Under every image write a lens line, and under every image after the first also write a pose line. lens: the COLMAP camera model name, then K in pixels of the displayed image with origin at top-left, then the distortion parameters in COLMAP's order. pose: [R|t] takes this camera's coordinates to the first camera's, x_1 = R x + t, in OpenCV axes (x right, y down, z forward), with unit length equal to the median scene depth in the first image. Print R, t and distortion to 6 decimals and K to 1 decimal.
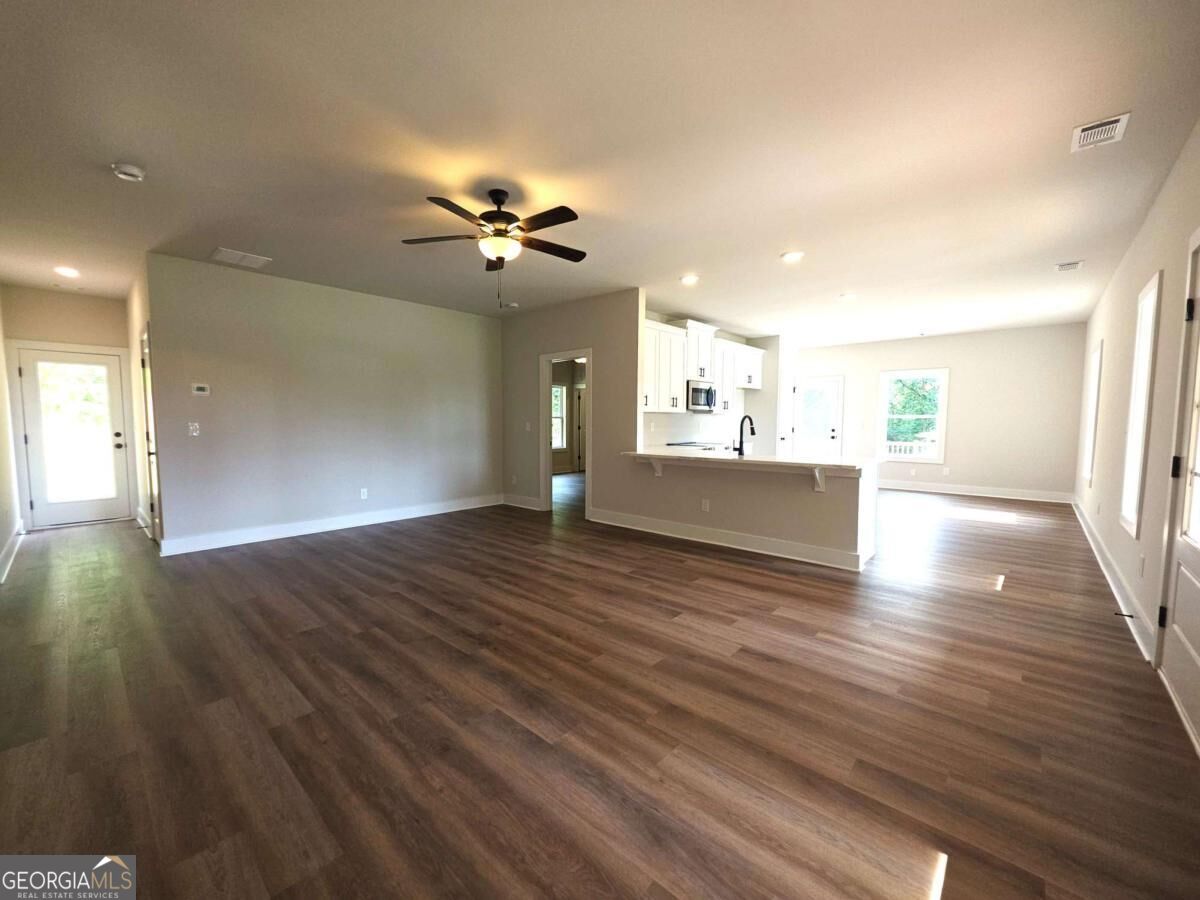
lens RADIAL K [[476.2, 0, 601.0], [0, 476.2, 454.7], [0, 0, 1]] dist [-0.008680, 0.000440]
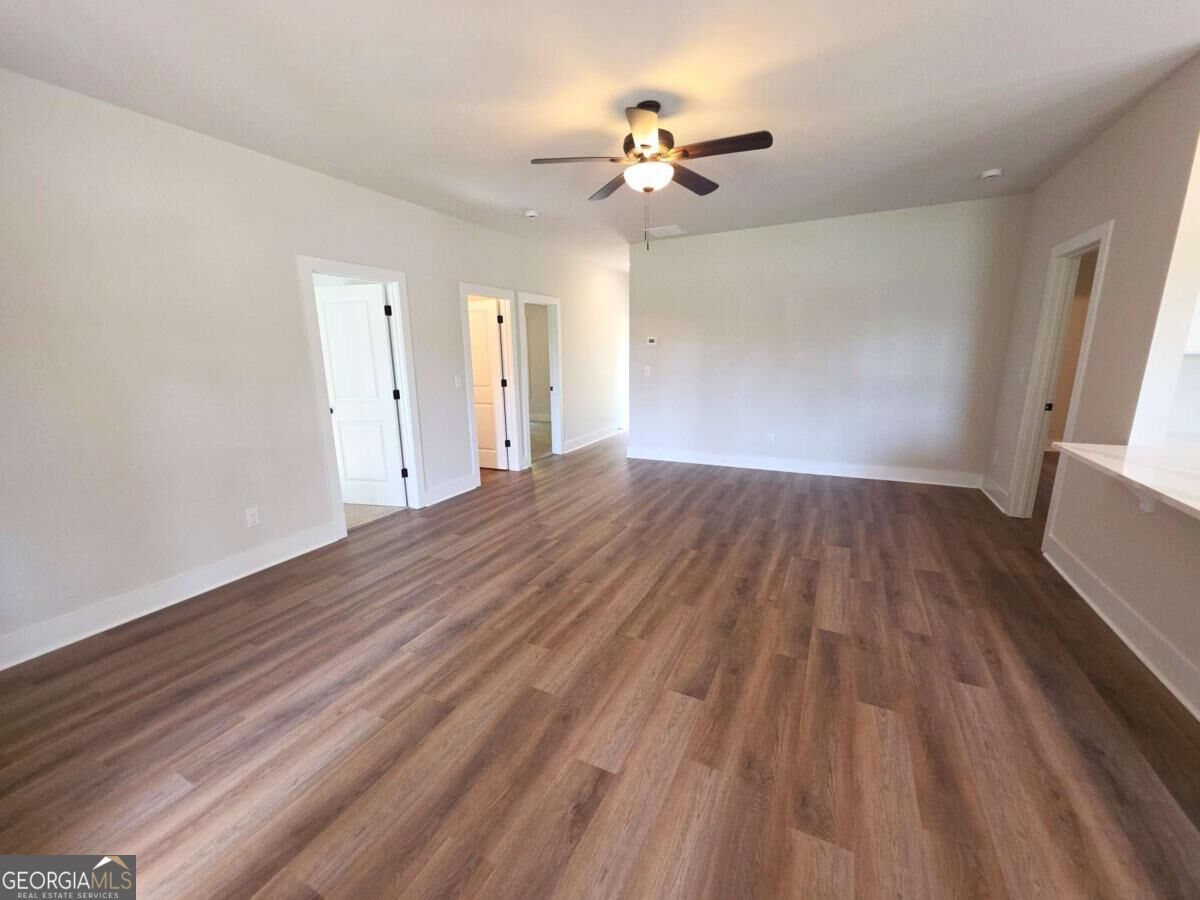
lens RADIAL K [[476.2, 0, 597.8], [0, 476.2, 453.8], [0, 0, 1]] dist [-0.008680, 0.000440]
pose [[0.260644, 0.196286, -0.945271, 0.813755], [-0.050494, 0.980545, 0.189688, -0.137207], [0.964114, -0.001710, 0.265484, 0.817872]]
